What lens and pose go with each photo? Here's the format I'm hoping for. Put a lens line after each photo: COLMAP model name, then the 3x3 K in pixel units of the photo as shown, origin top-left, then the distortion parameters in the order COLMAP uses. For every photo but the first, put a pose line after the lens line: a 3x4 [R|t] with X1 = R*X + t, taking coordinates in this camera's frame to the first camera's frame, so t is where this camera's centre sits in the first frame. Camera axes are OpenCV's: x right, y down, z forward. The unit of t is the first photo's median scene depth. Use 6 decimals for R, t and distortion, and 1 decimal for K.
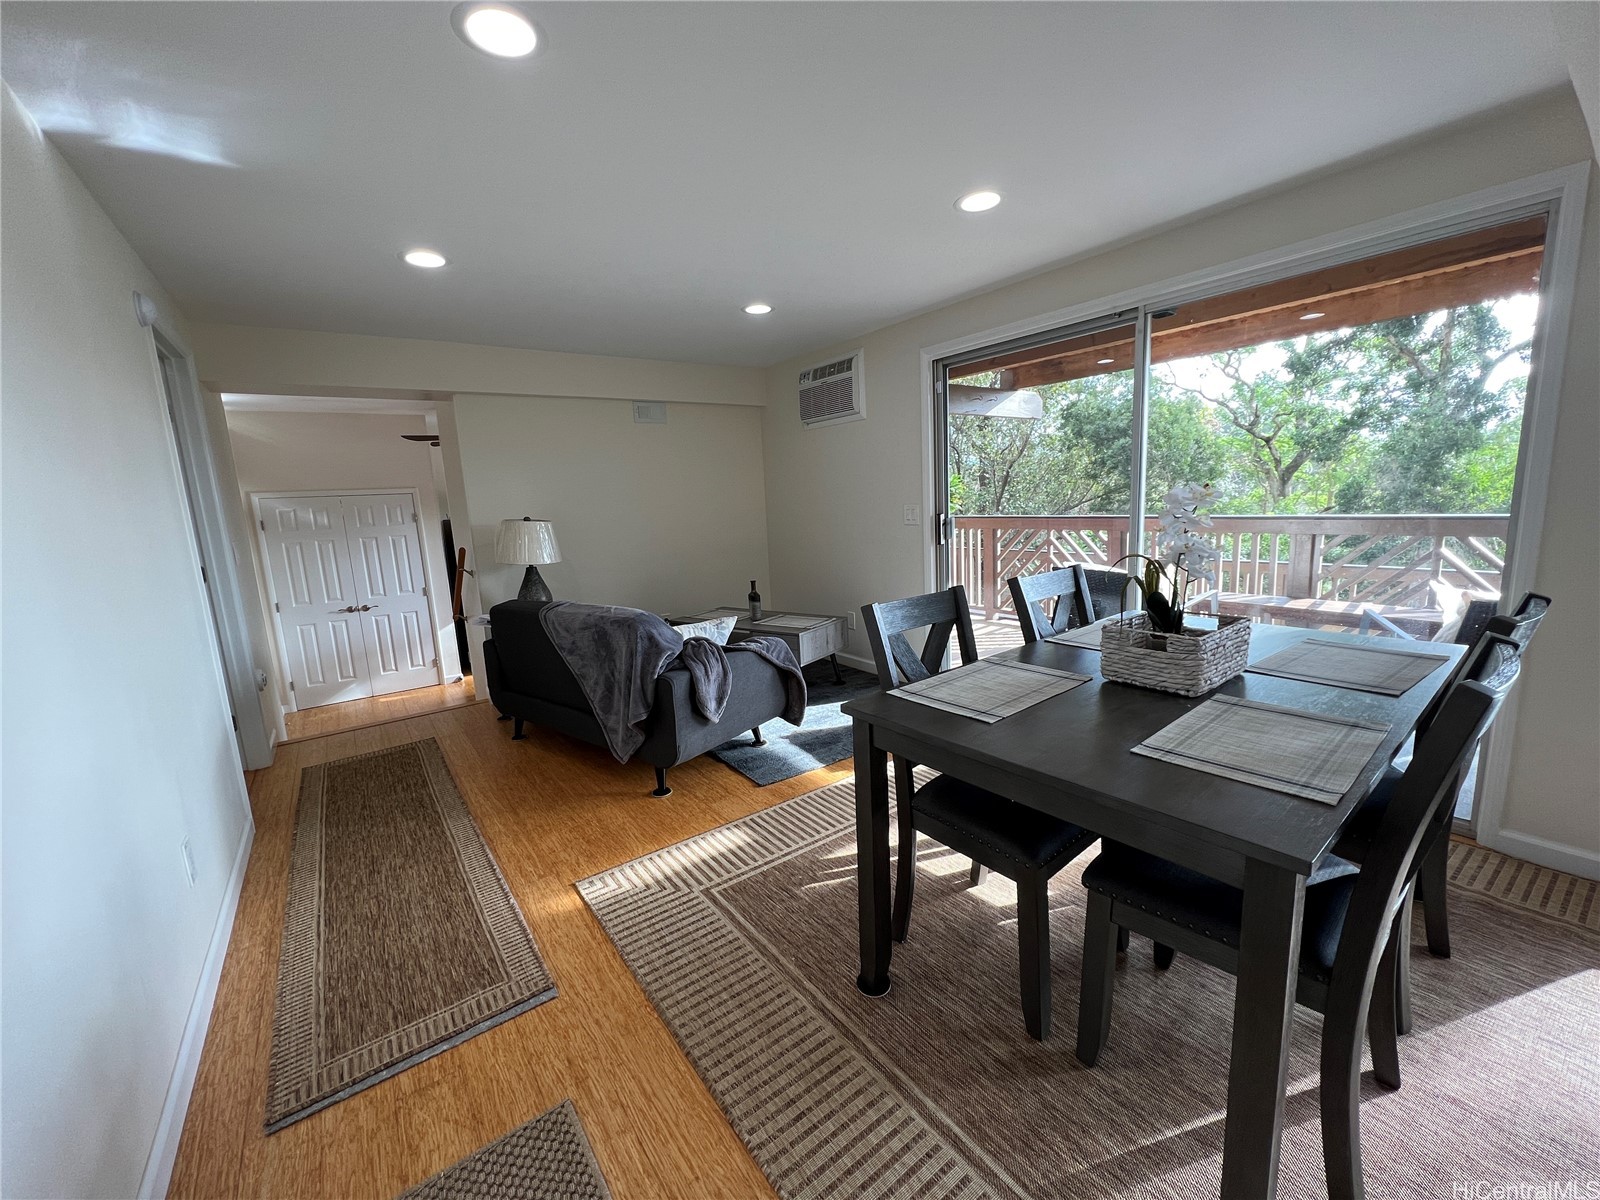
lens RADIAL K [[637.0, 0, 800.0], [0, 637.0, 600.0], [0, 0, 1]] dist [-0.000100, 0.000161]
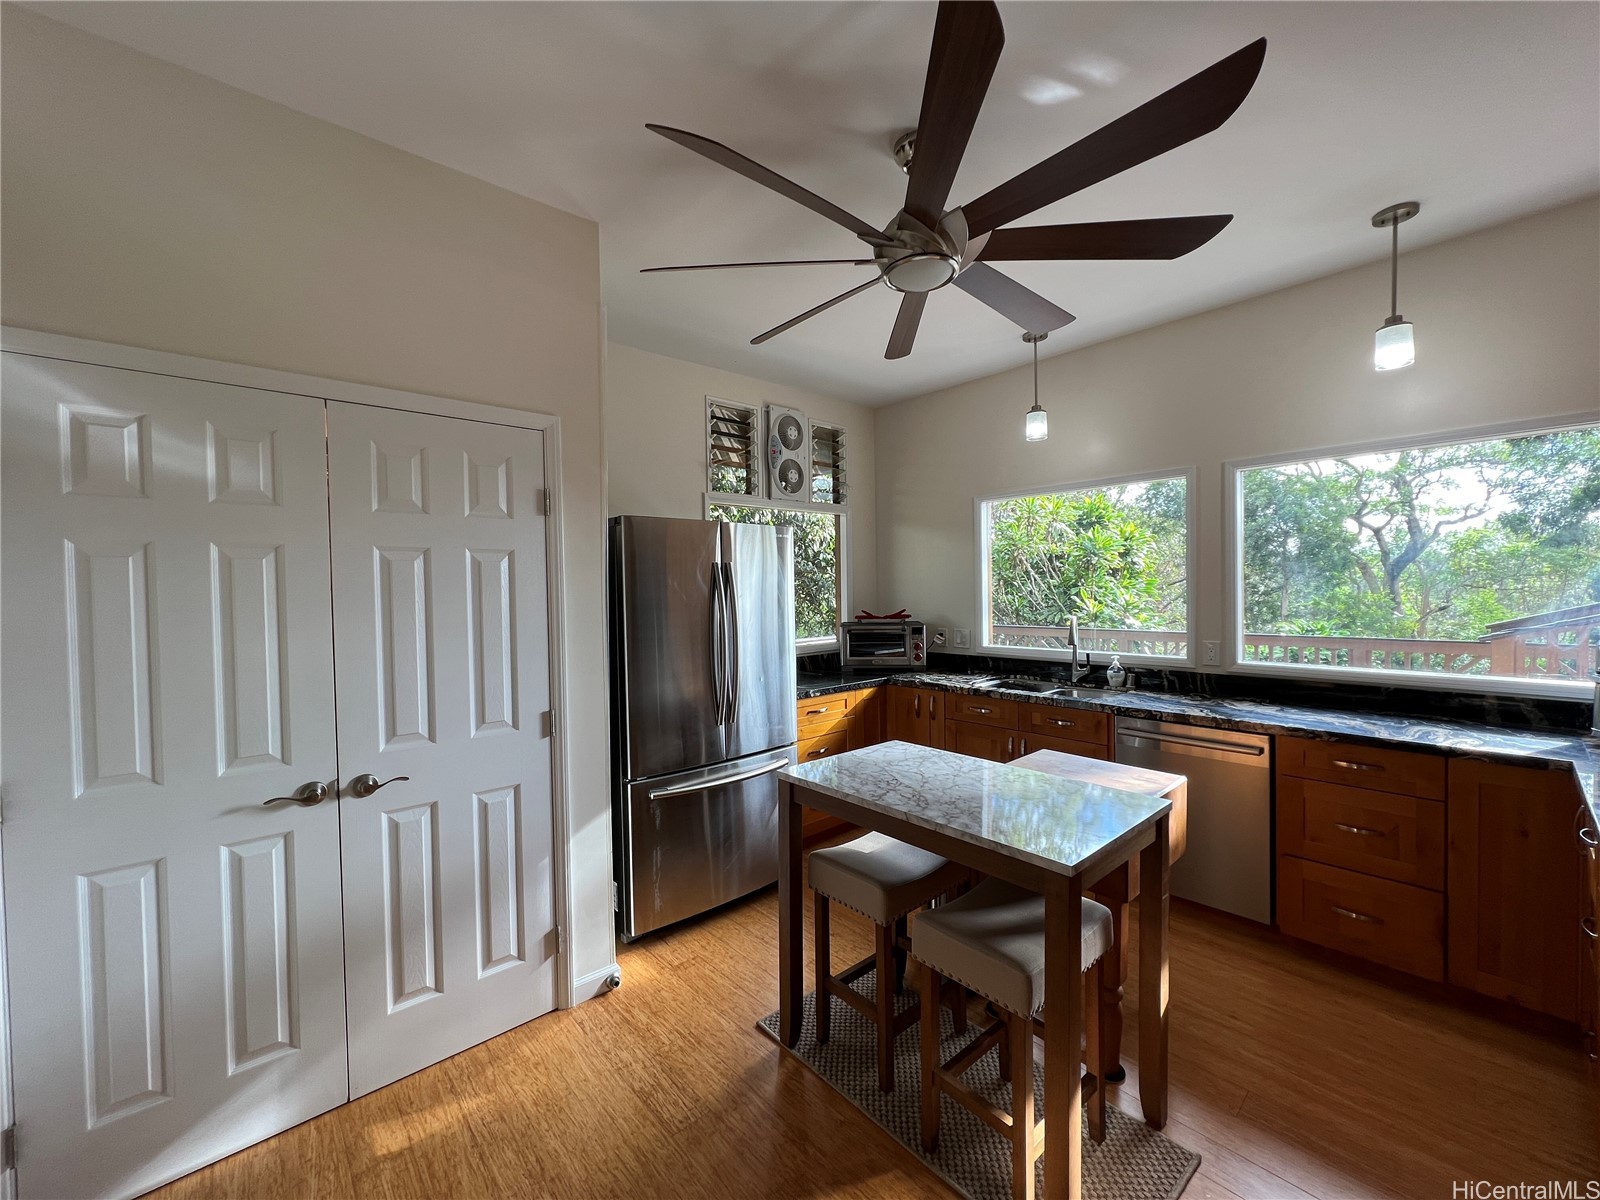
lens RADIAL K [[637.0, 0, 800.0], [0, 637.0, 600.0], [0, 0, 1]] dist [-0.000100, 0.000161]
pose [[0.995453, 0.029183, 0.090679, -0.231517], [-0.015701, 0.989163, -0.145982, -0.014585], [-0.093956, 0.143894, 0.985123, 0.308149]]
